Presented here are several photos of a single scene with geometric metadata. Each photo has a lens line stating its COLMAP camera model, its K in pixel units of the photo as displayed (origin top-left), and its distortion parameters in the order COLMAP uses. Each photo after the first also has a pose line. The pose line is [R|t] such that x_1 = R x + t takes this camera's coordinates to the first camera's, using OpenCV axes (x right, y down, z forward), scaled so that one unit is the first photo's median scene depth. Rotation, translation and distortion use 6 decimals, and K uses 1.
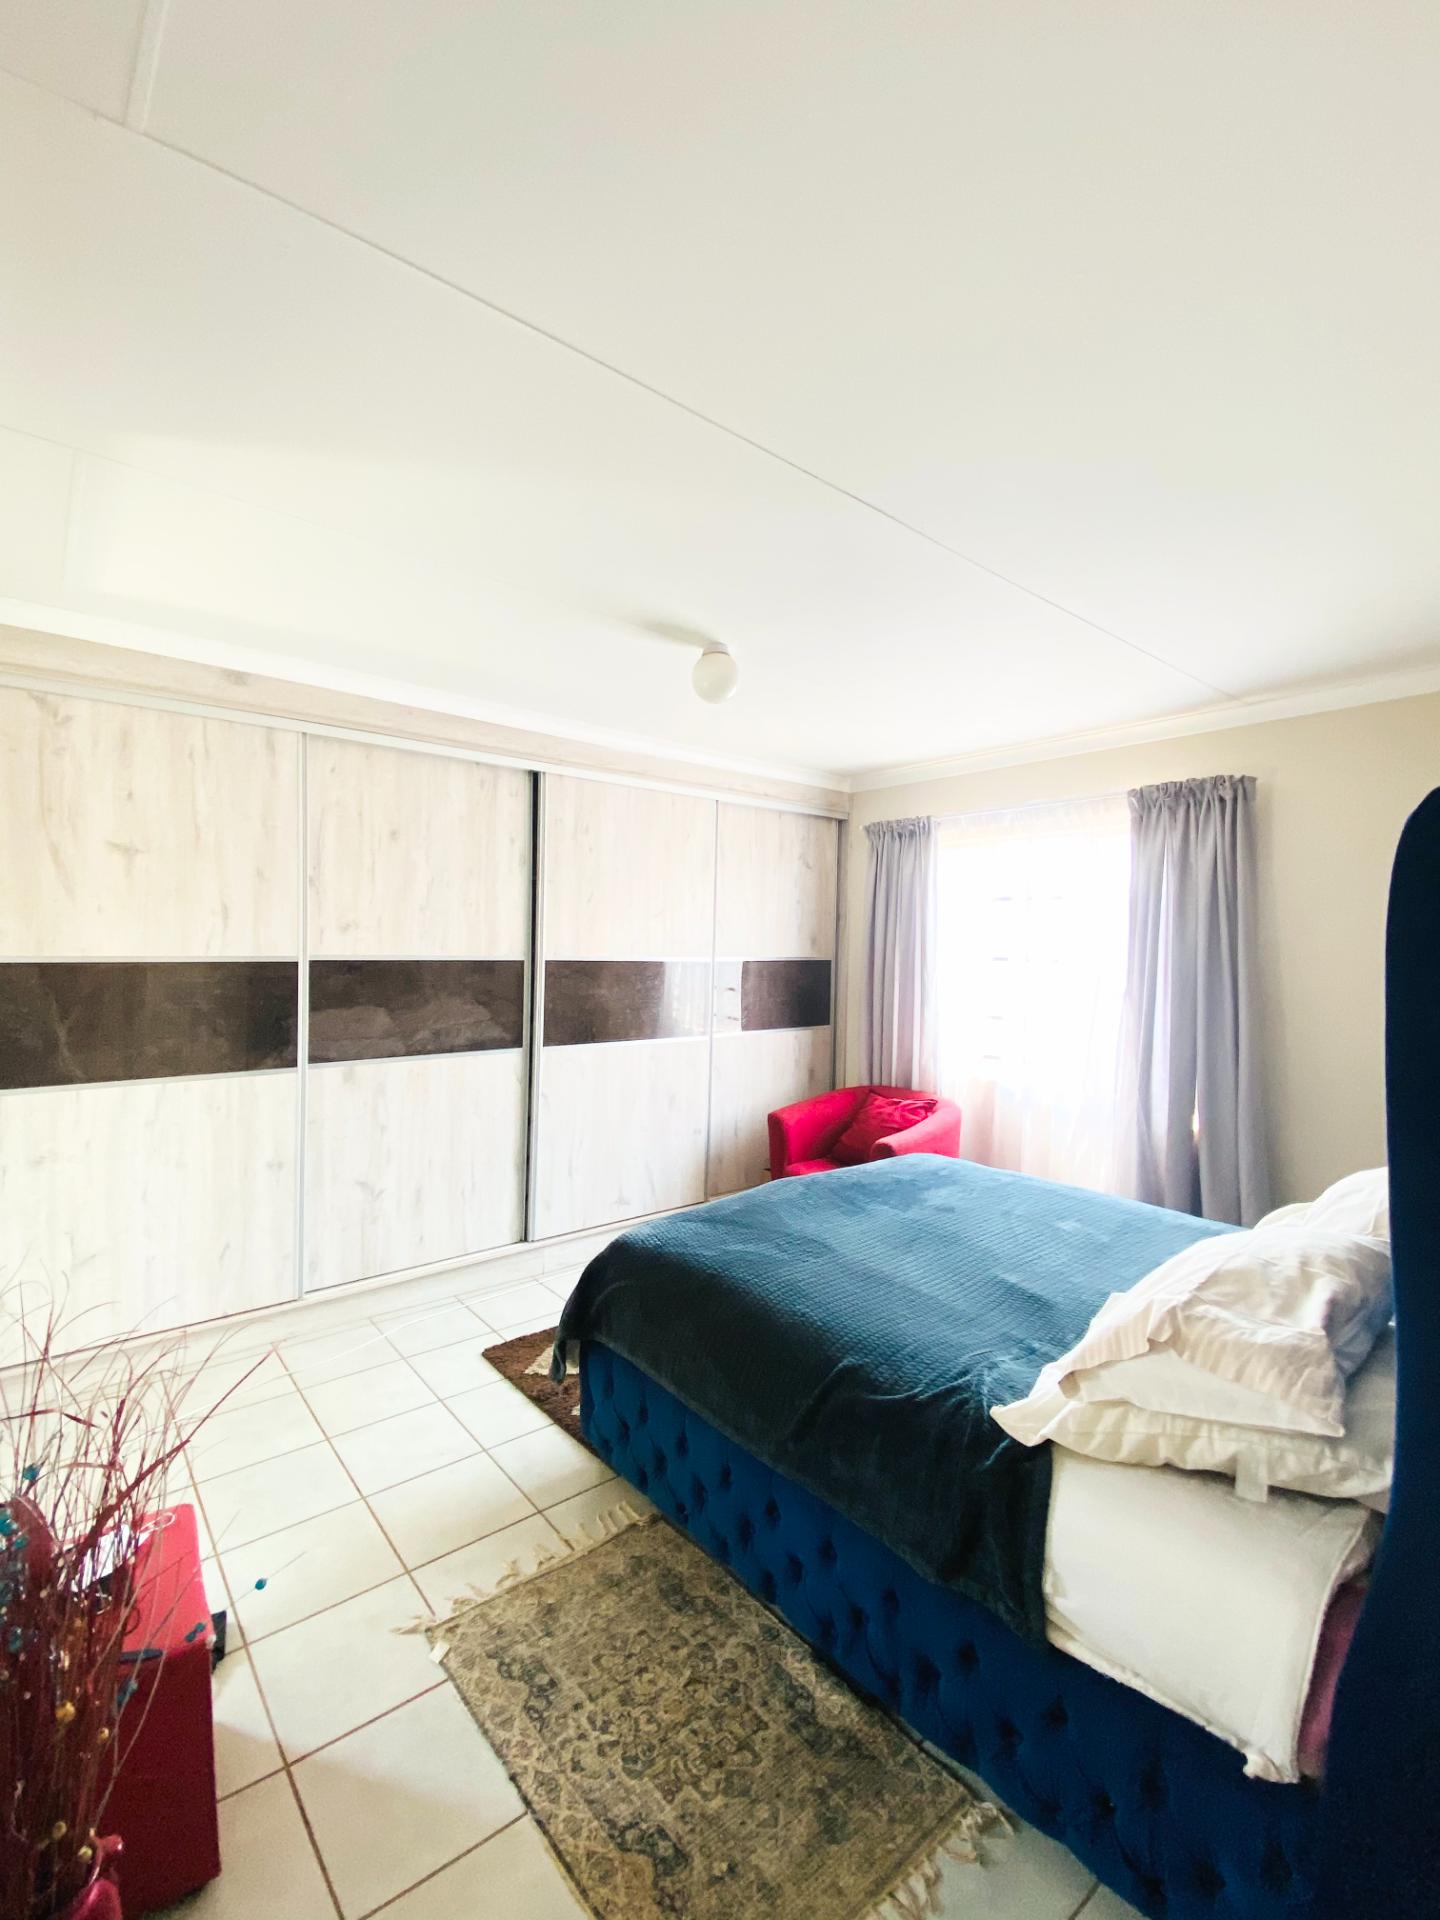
lens RADIAL K [[843.7, 0, 704.2], [0, 843.7, 951.6], [0, 0, 1]] dist [-0.000884, -0.007914]
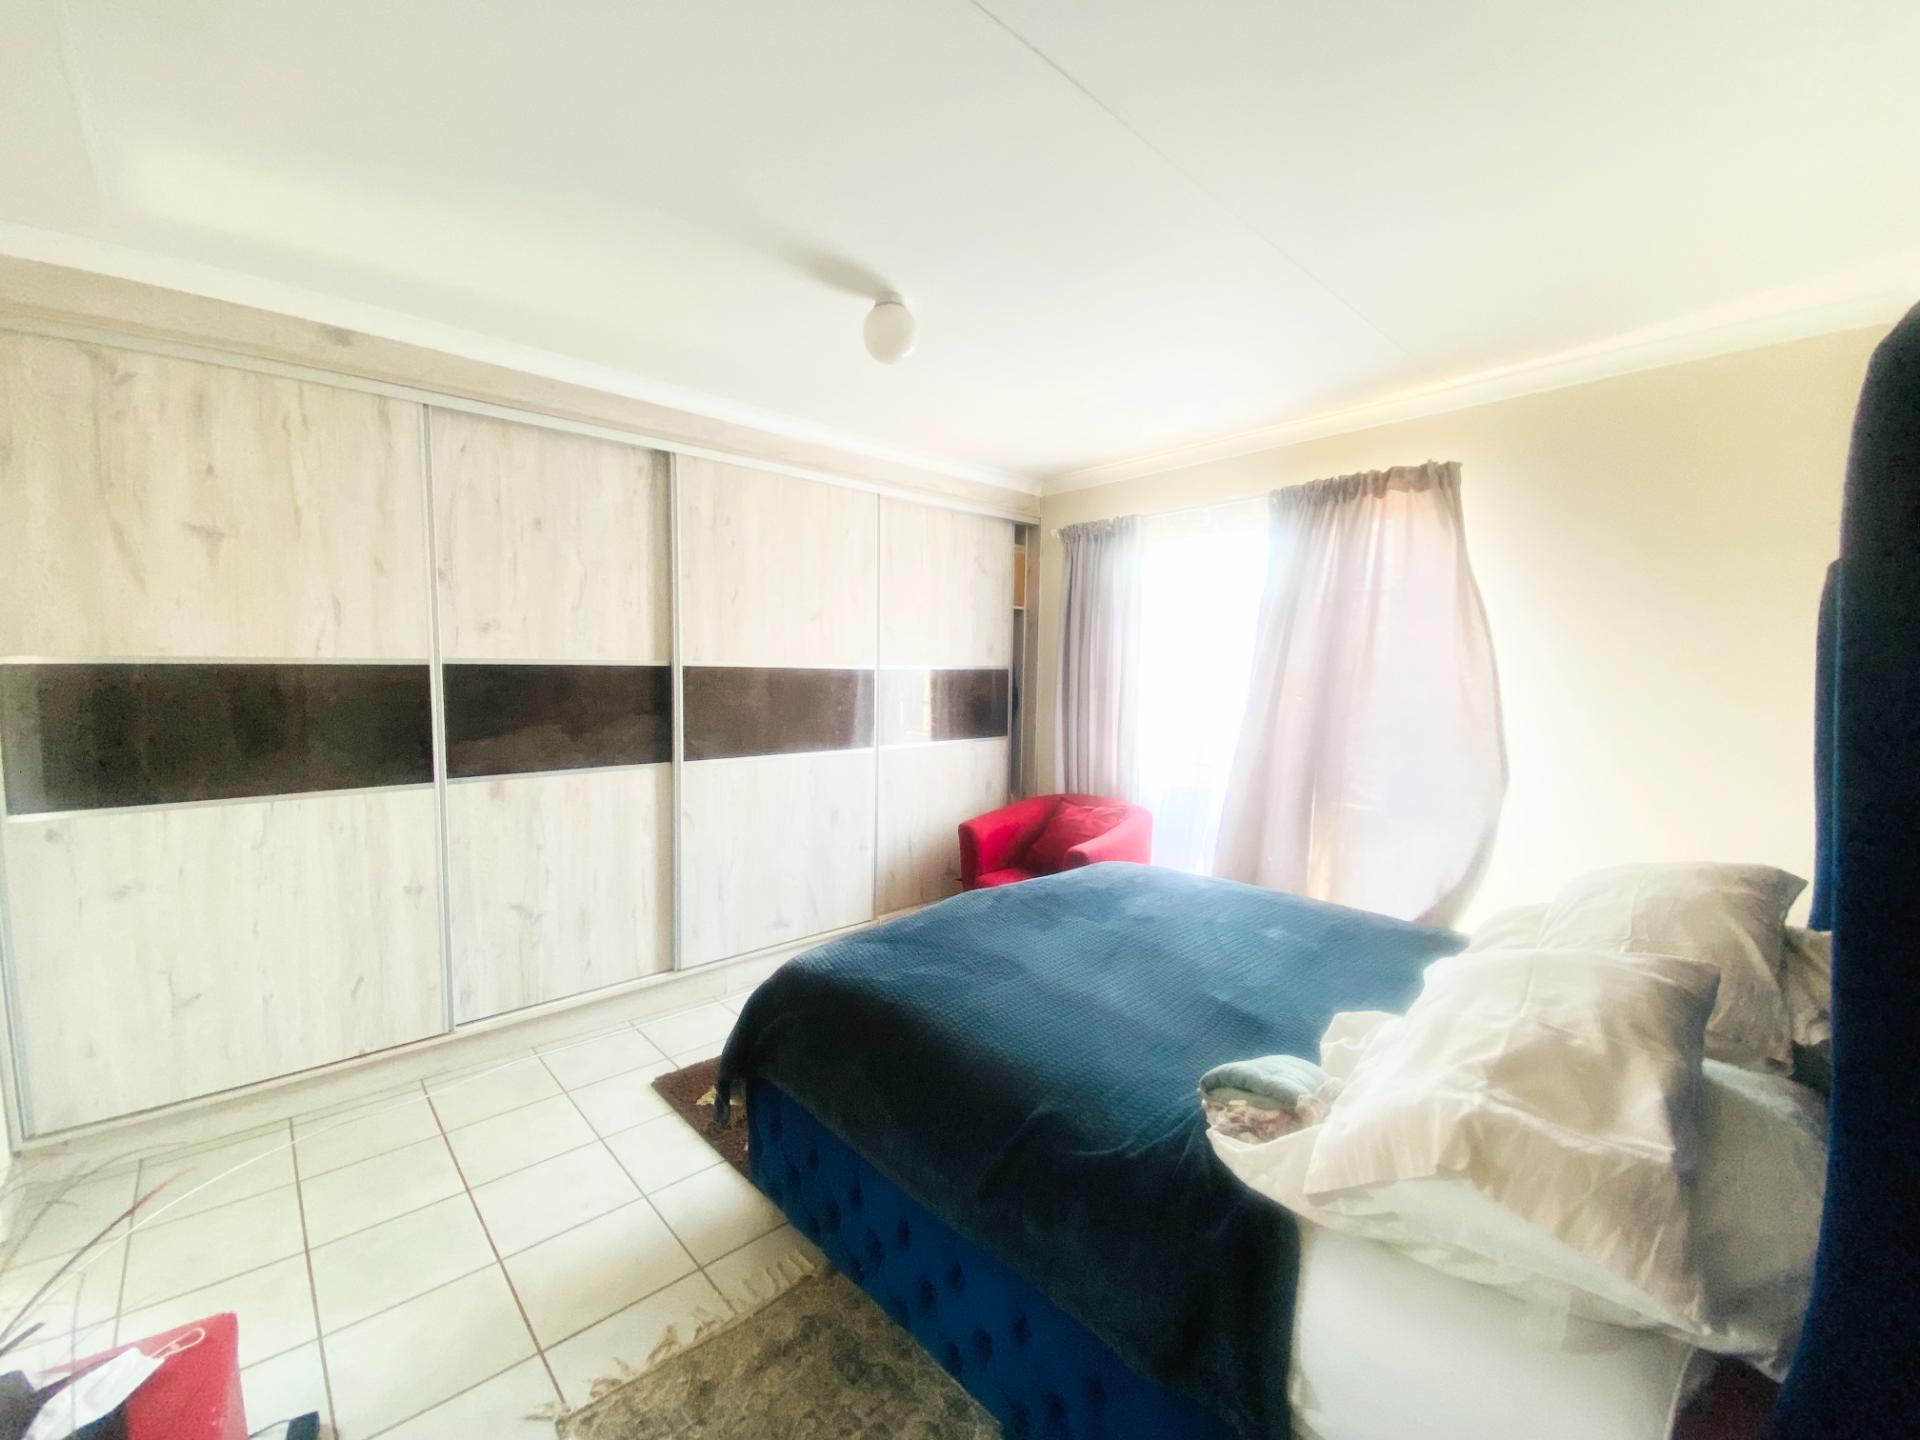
lens RADIAL K [[779.3, 0, 945.7], [0, 779.3, 718.6], [0, 0, 1]] dist [-0.009723, -0.005020]
pose [[0.998657, -0.014296, 0.049801, 0.026934], [0.011776, 0.998653, 0.050528, 0.038511], [-0.050456, -0.049874, 0.997480, 0.168901]]
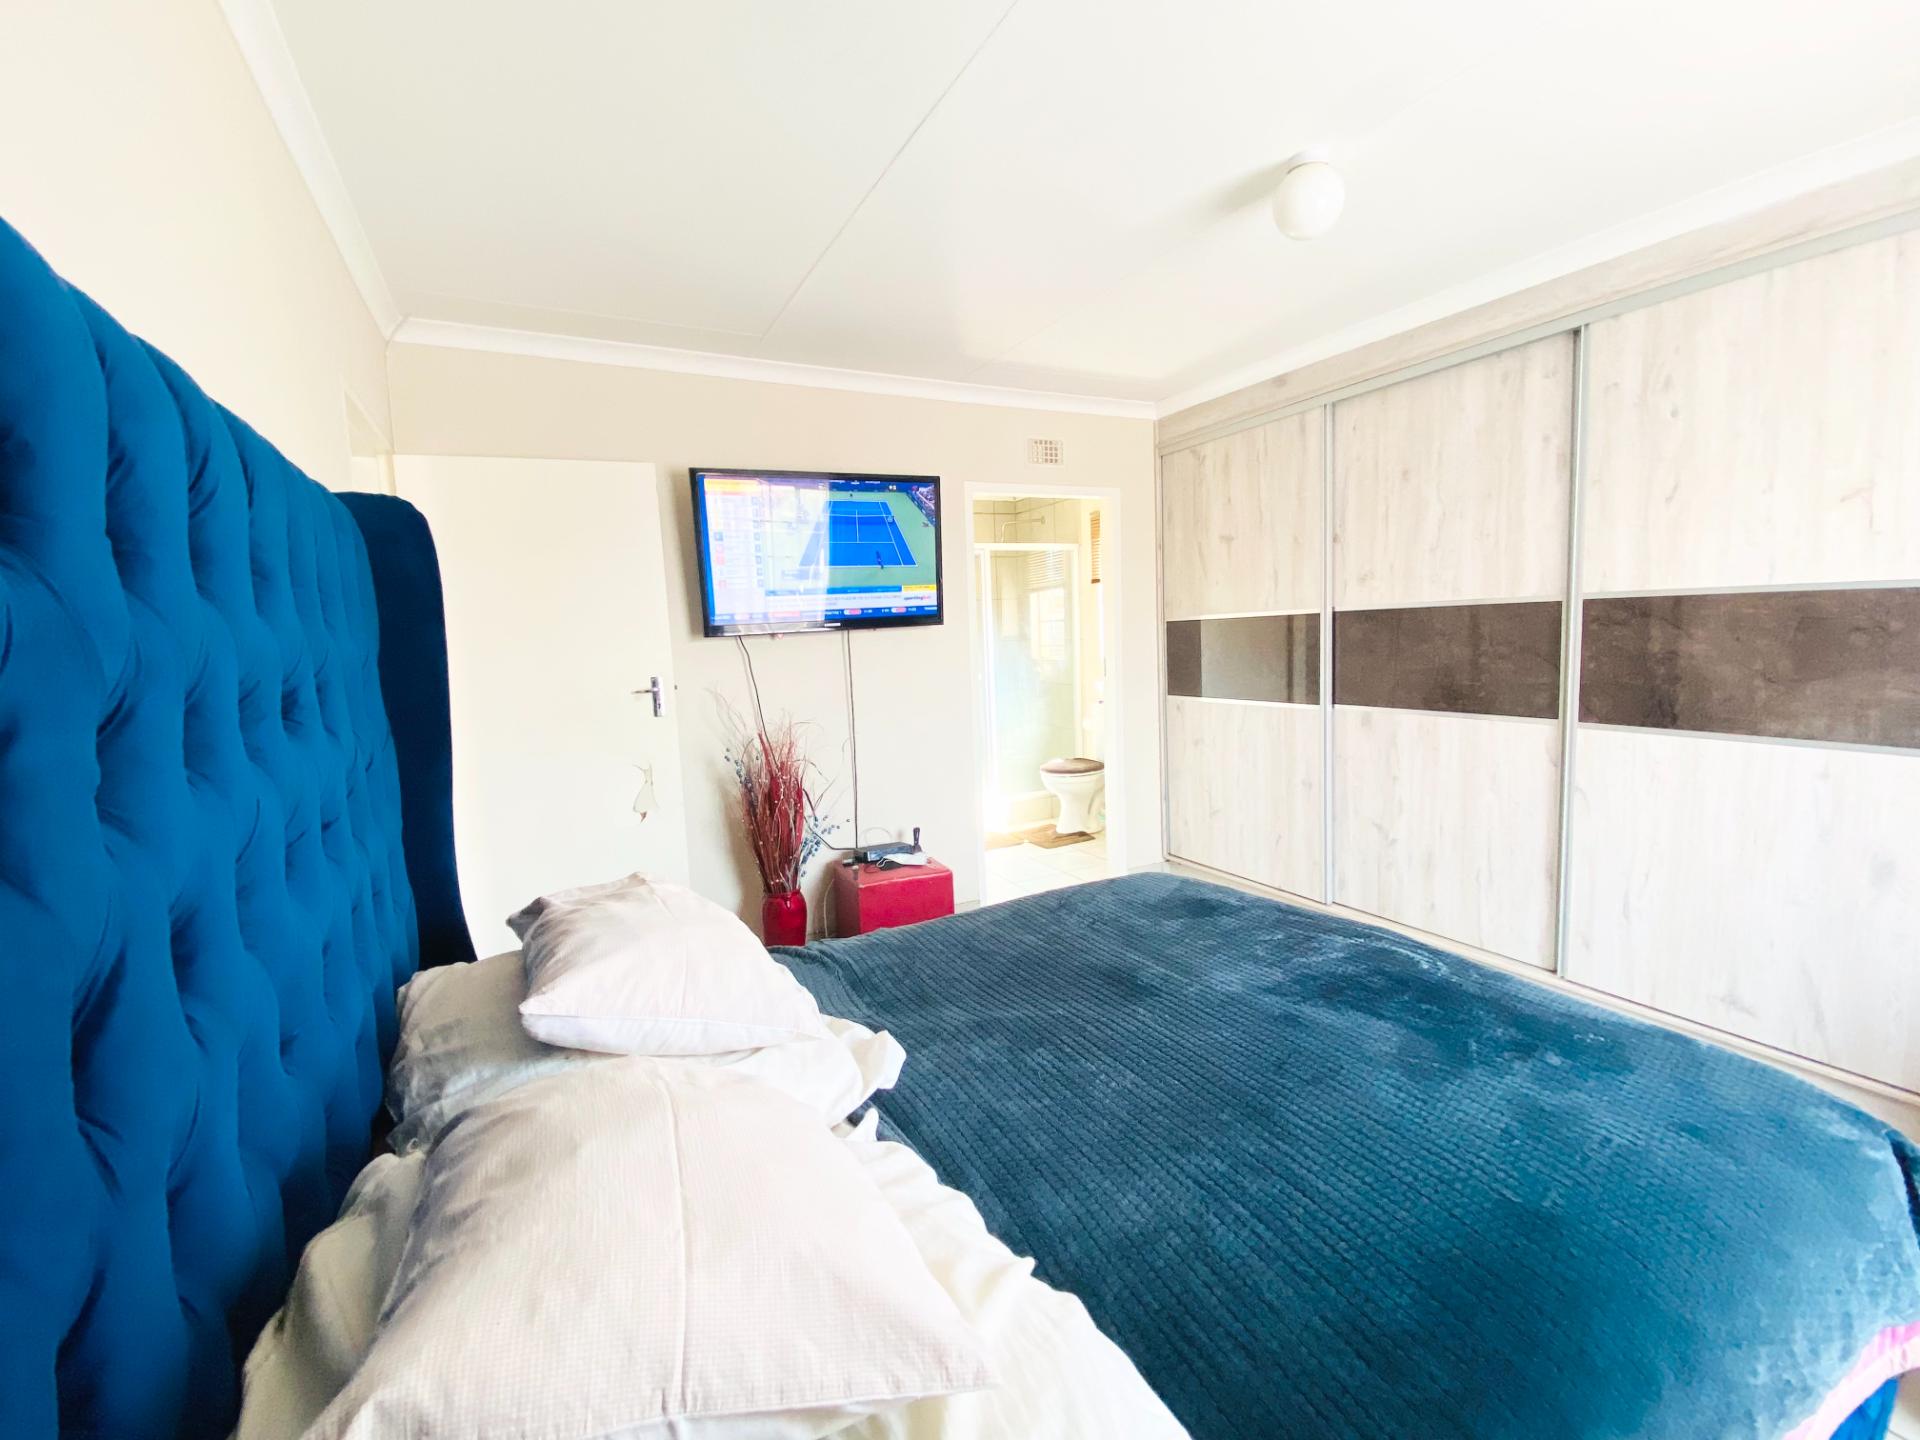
lens RADIAL K [[843.7, 0, 970.0], [0, 843.7, 724.4], [0, 0, 1]] dist [-0.000884, -0.007914]
pose [[-0.233708, 0.104129, -0.966715, 0.849916], [0.033984, 0.994516, 0.098907, 0.036938], [0.971713, -0.009738, -0.235965, 0.915454]]
